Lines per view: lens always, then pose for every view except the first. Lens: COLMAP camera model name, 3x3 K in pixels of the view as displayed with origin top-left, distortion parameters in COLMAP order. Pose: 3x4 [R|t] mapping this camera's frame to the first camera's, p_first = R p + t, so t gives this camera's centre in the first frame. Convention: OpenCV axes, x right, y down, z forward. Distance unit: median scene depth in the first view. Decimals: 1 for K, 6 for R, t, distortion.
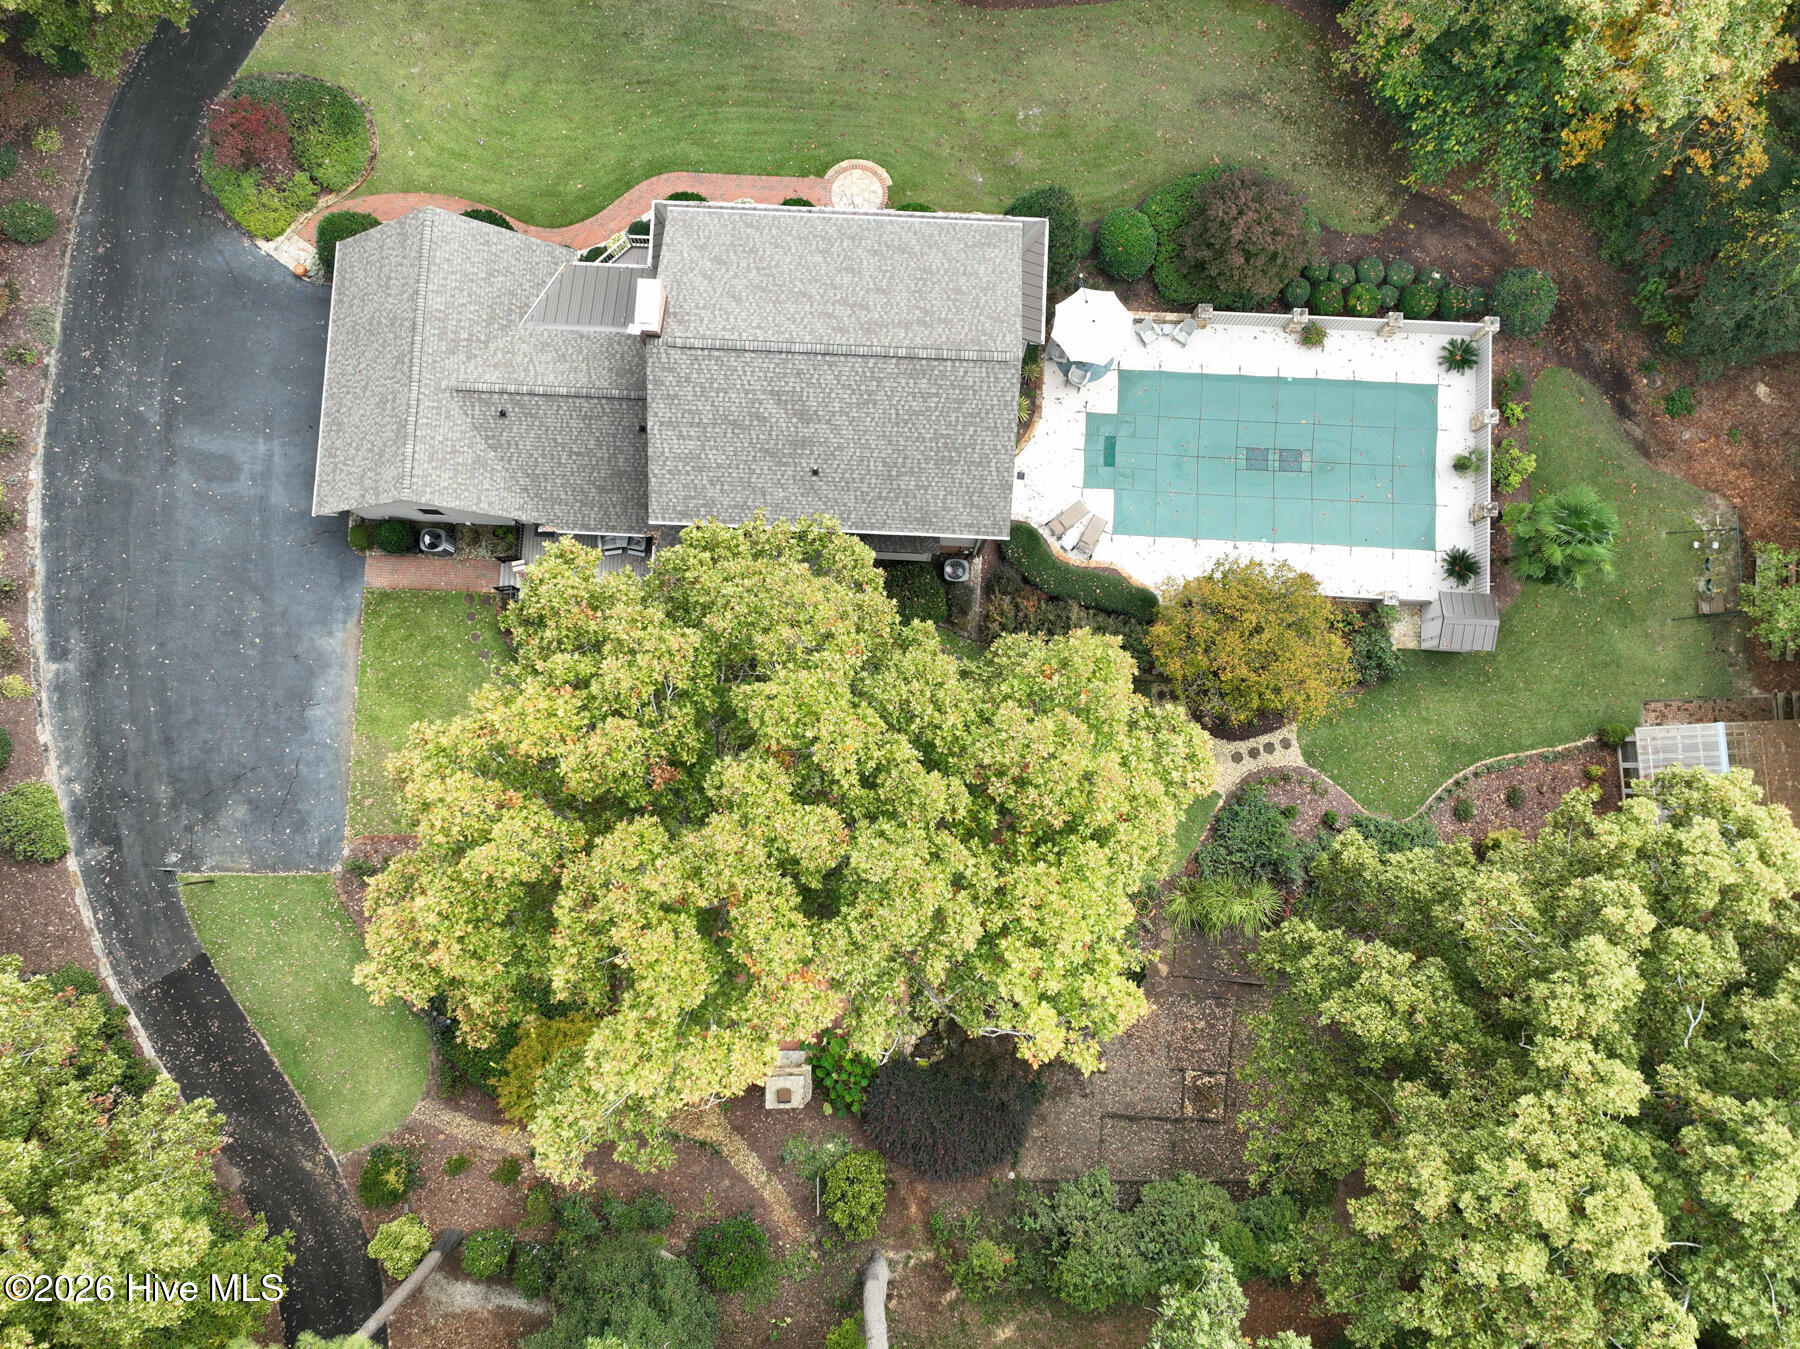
lens RADIAL K [[1268.8, 0, 900.0], [0, 1268.8, 674.5], [0, 0, 1]] dist [0.004117, 0.007274]
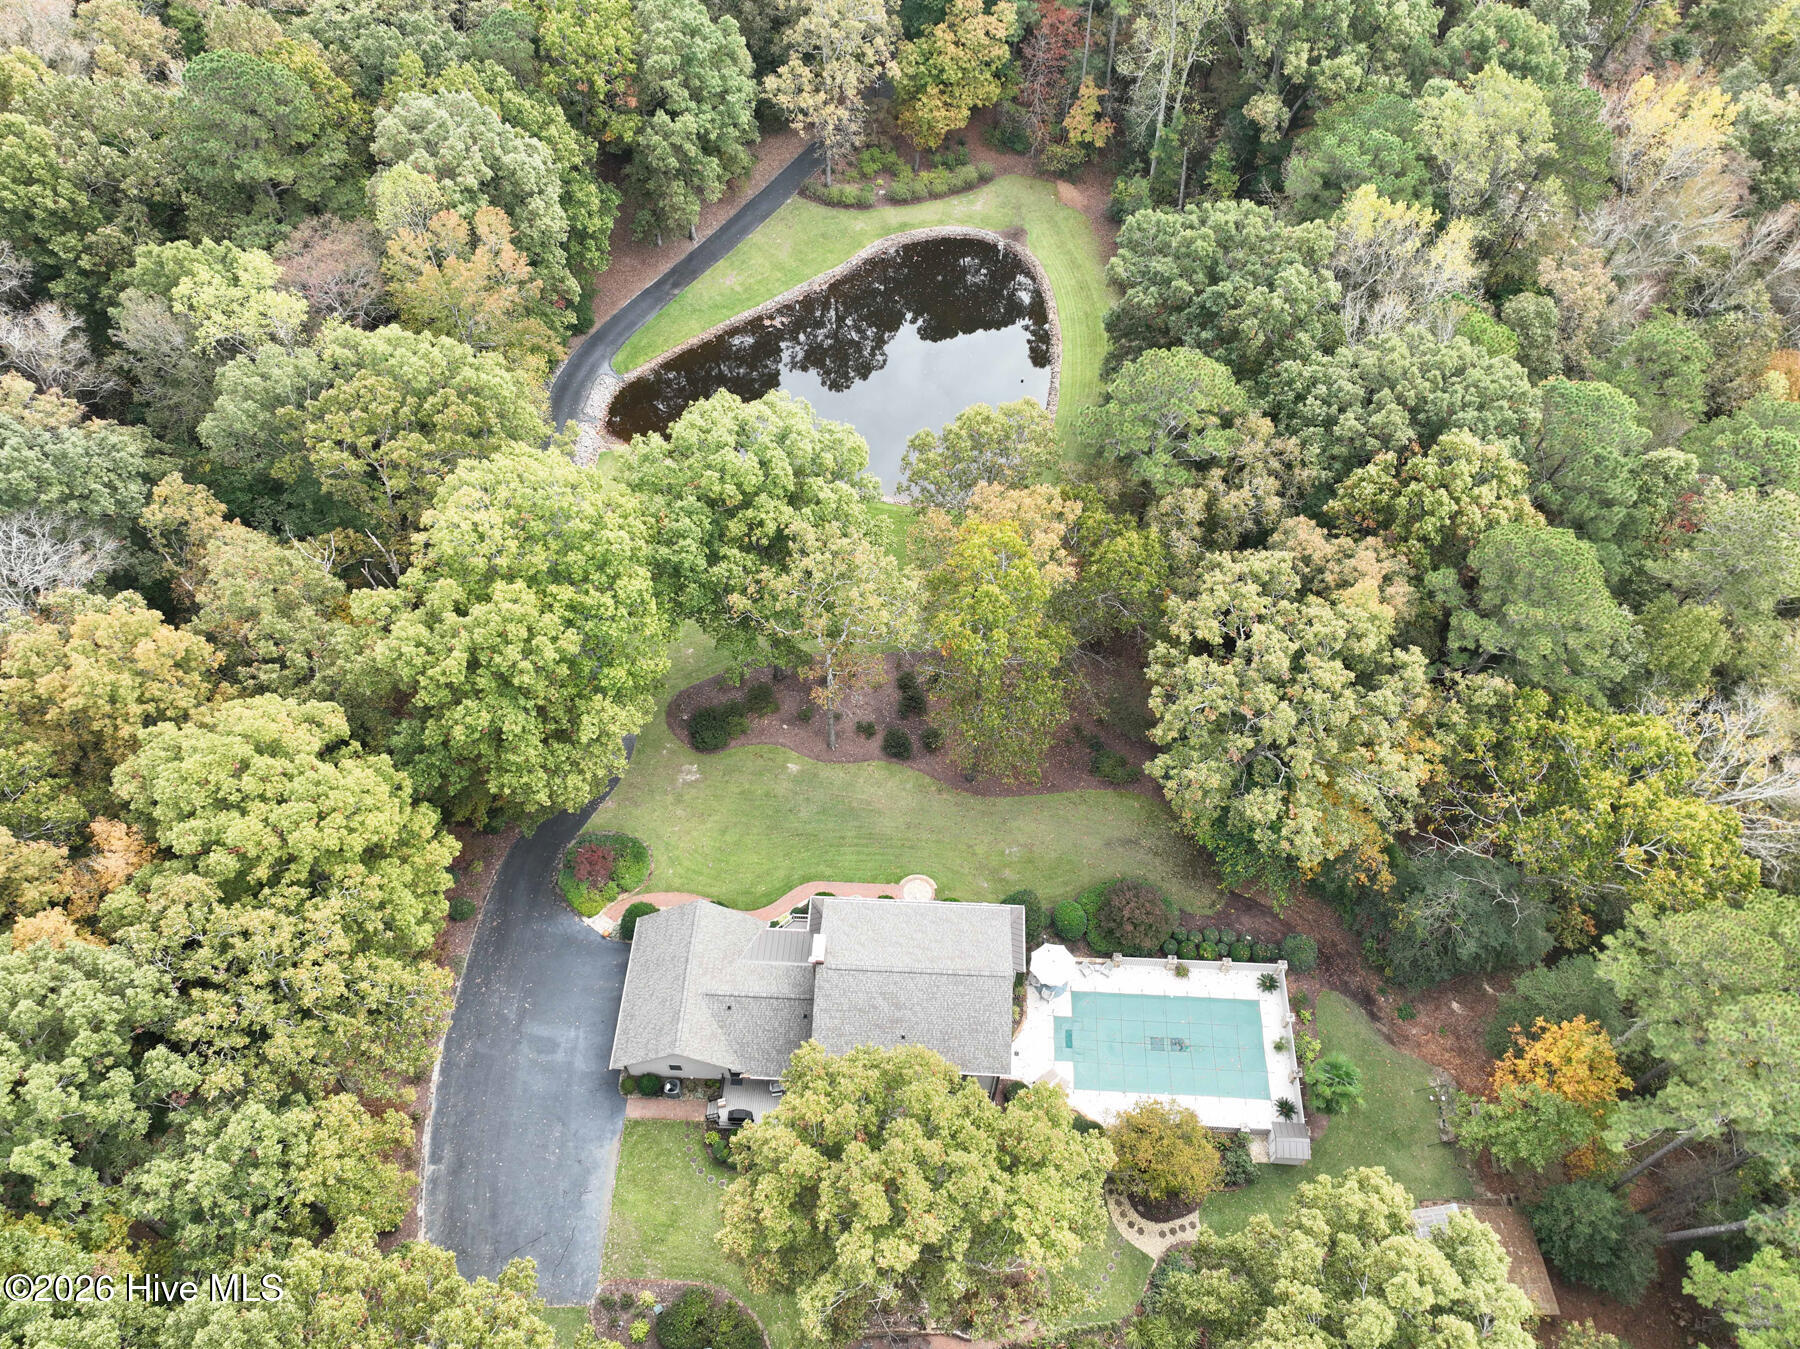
lens RADIAL K [[1268.8, 0, 900.0], [0, 1268.8, 674.5], [0, 0, 1]] dist [0.004117, 0.007274]
pose [[0.999996, 0.001341, 0.002332, -0.064602], [0.000022, 0.862776, -0.505586, 0.266566], [-0.002690, 0.505584, 0.862773, -0.715532]]
